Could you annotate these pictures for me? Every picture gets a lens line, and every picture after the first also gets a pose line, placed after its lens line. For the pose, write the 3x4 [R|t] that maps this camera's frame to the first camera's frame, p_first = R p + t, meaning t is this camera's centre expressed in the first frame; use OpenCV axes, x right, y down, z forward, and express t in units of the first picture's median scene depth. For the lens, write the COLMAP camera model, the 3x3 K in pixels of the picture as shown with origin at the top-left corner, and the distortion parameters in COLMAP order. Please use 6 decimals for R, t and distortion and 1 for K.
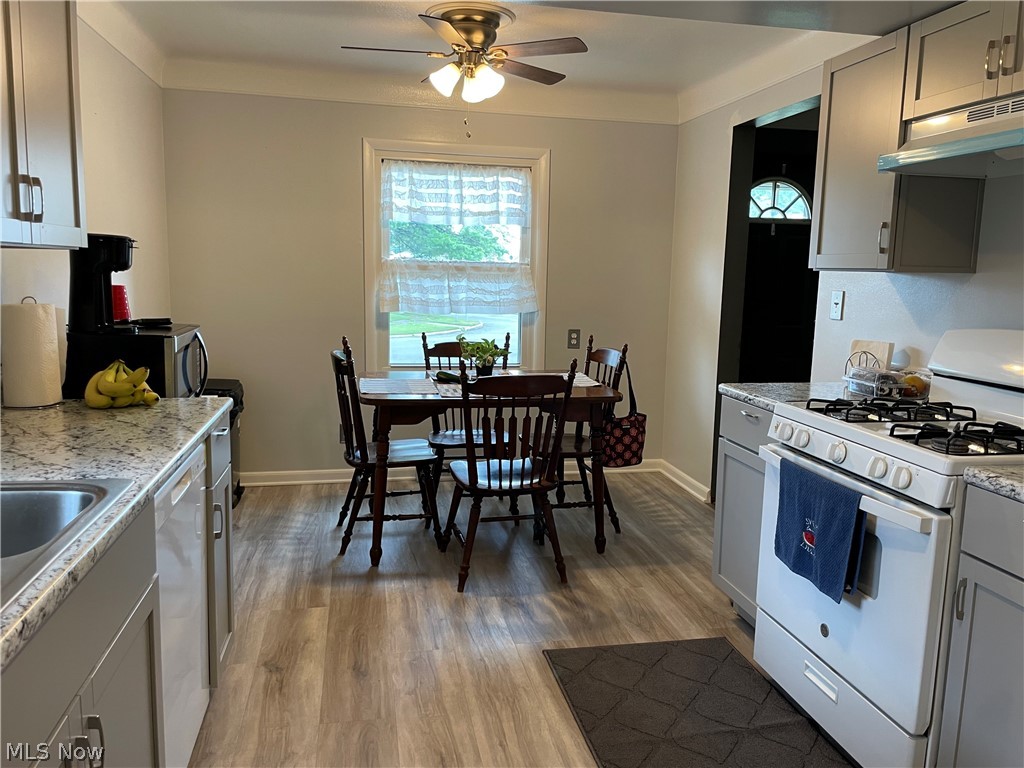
lens RADIAL K [[776.7, 0, 512.1], [0, 776.7, 382.2], [0, 0, 1]] dist [0.052115, -0.046754]
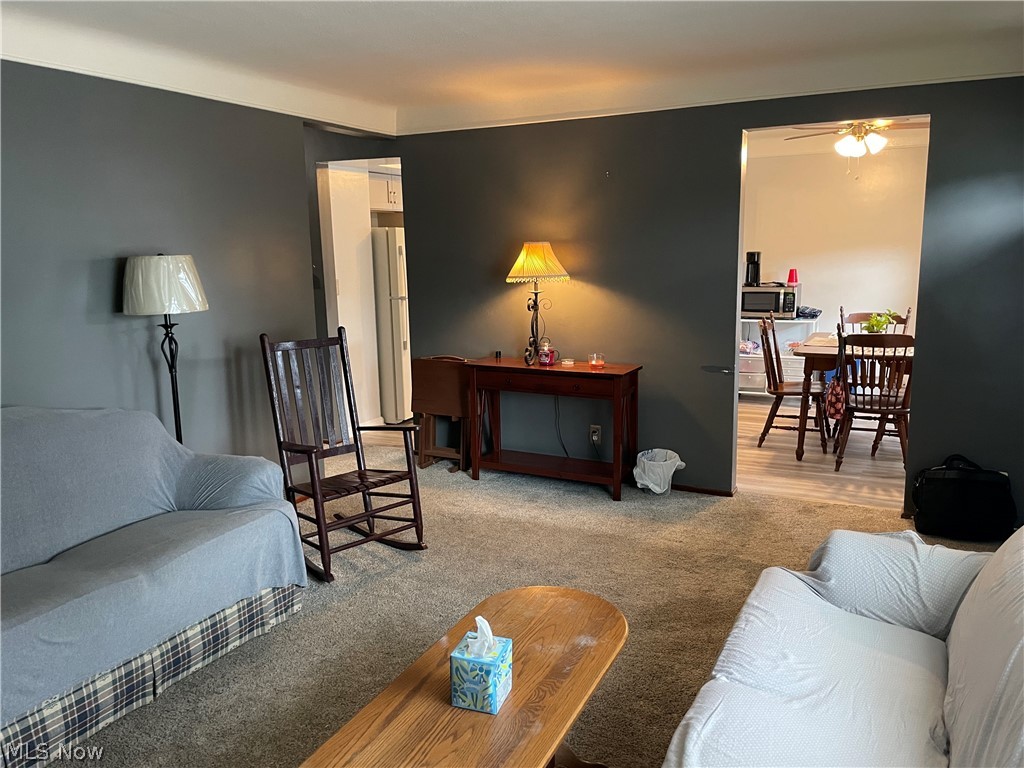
lens RADIAL K [[776.7, 0, 513.3], [0, 776.7, 383.0], [0, 0, 1]] dist [0.052115, -0.046754]
pose [[-0.604486, 0.140053, -0.784208, 2.270572], [-0.118169, 0.957768, 0.262138, -0.332281], [0.787802, 0.251128, -0.562408, 2.040473]]
